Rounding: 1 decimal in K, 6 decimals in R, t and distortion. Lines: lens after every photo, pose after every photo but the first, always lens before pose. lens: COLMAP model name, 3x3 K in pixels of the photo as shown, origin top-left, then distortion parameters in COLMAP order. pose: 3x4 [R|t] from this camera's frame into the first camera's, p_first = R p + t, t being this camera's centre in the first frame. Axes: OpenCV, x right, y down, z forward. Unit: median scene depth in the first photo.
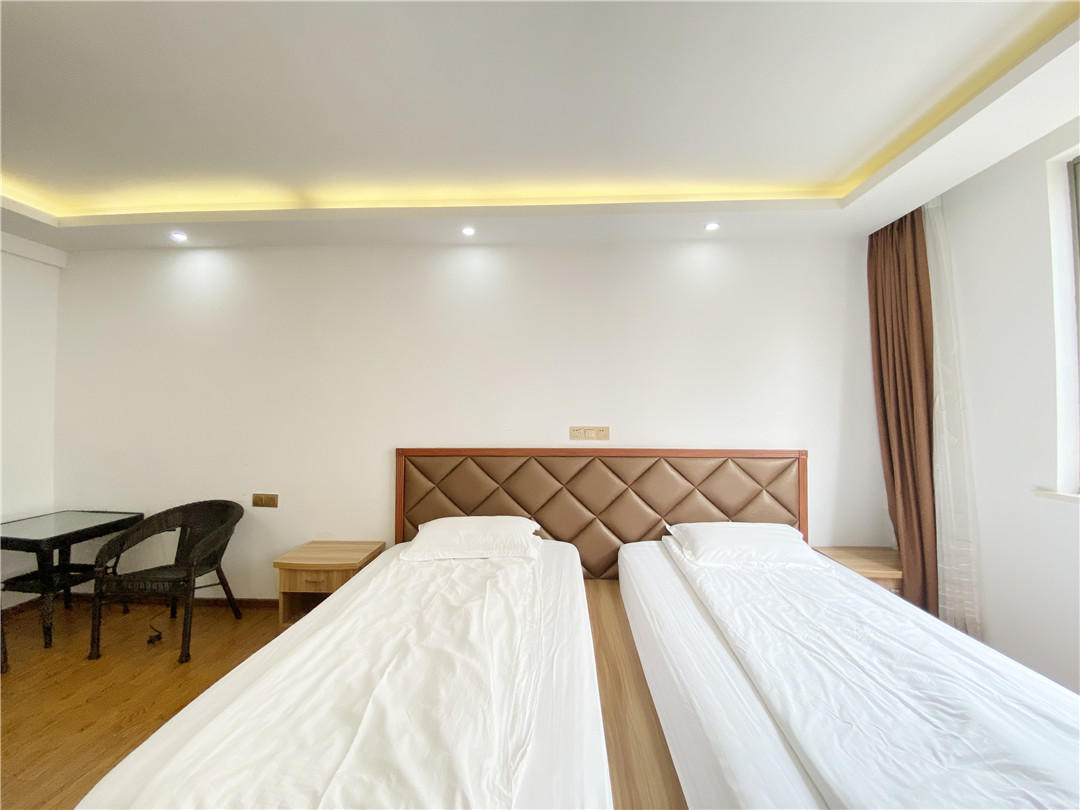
lens RADIAL K [[448.3, 0, 532.3], [0, 448.3, 404.6], [0, 0, 1]] dist [-0.000367, -0.001045]
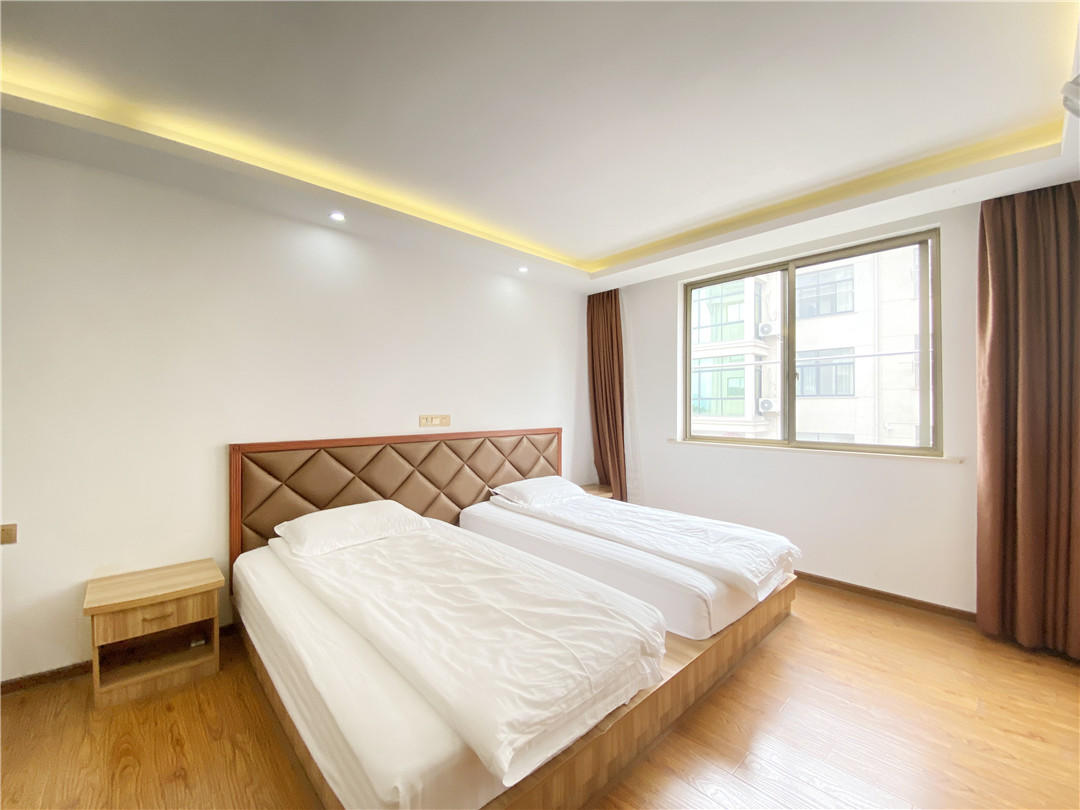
lens RADIAL K [[448.3, 0, 530.8], [0, 448.3, 406.1], [0, 0, 1]] dist [-0.000367, -0.001045]
pose [[0.684496, -0.005186, 0.728998, -0.566267], [-0.013426, 0.999715, 0.019718, -0.000660], [-0.728893, -0.023284, 0.684231, 0.018286]]
